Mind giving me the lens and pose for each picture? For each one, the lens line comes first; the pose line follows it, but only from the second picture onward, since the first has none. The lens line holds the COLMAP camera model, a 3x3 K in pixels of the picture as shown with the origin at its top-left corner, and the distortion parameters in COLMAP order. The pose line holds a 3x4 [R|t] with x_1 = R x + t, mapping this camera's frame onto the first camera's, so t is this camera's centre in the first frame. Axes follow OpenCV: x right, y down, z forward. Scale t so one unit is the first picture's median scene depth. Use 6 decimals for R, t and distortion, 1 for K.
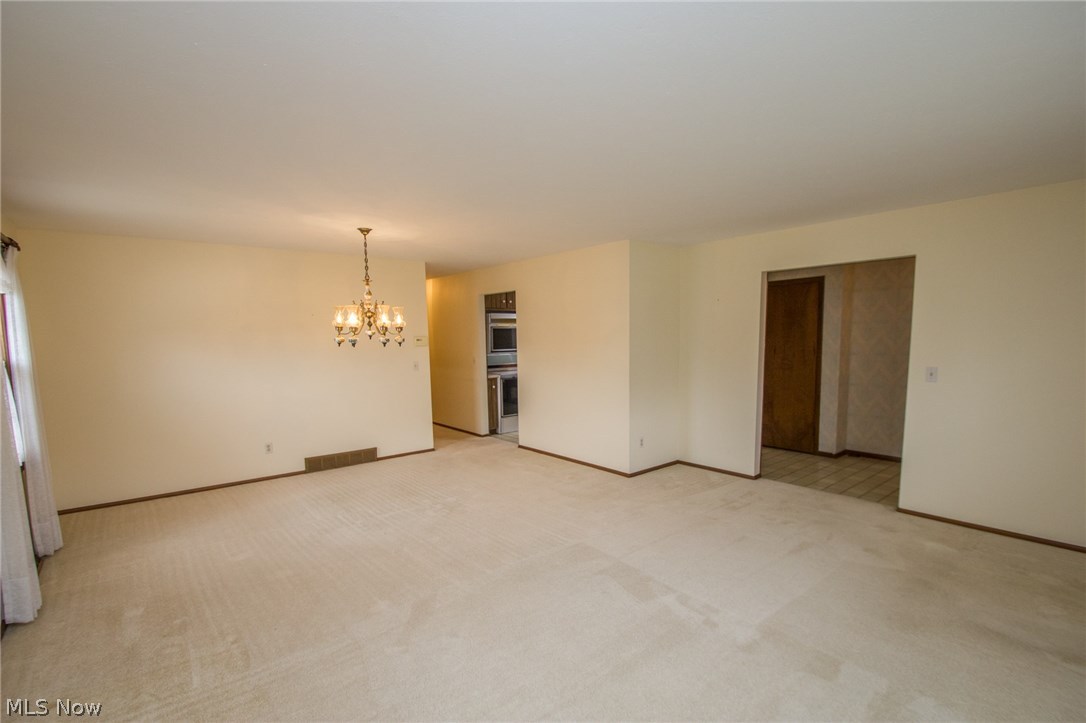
lens RADIAL K [[515.9, 0, 543.1], [0, 515.9, 392.9], [0, 0, 1]] dist [0.000844, 0.000065]
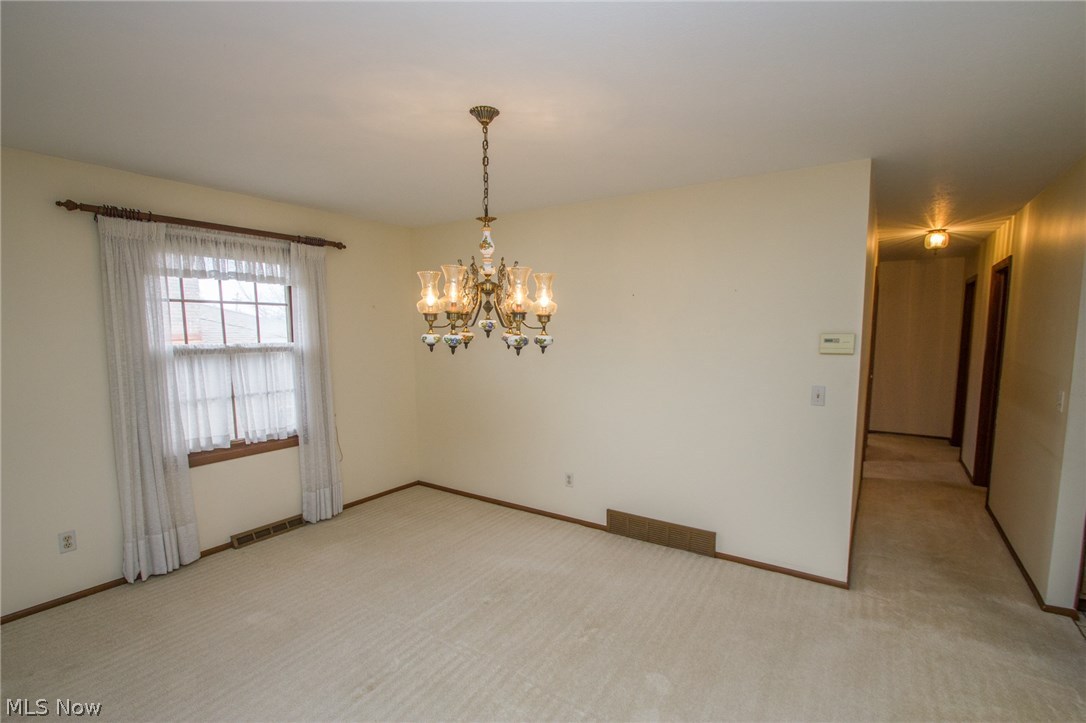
lens RADIAL K [[515.9, 0, 543.1], [0, 515.9, 392.9], [0, 0, 1]] dist [0.000844, 0.000065]
pose [[0.307193, 0.137646, -0.941640, 0.160251], [-0.115508, 0.987562, 0.106677, -0.108250], [0.944611, 0.075996, 0.319272, 0.877076]]
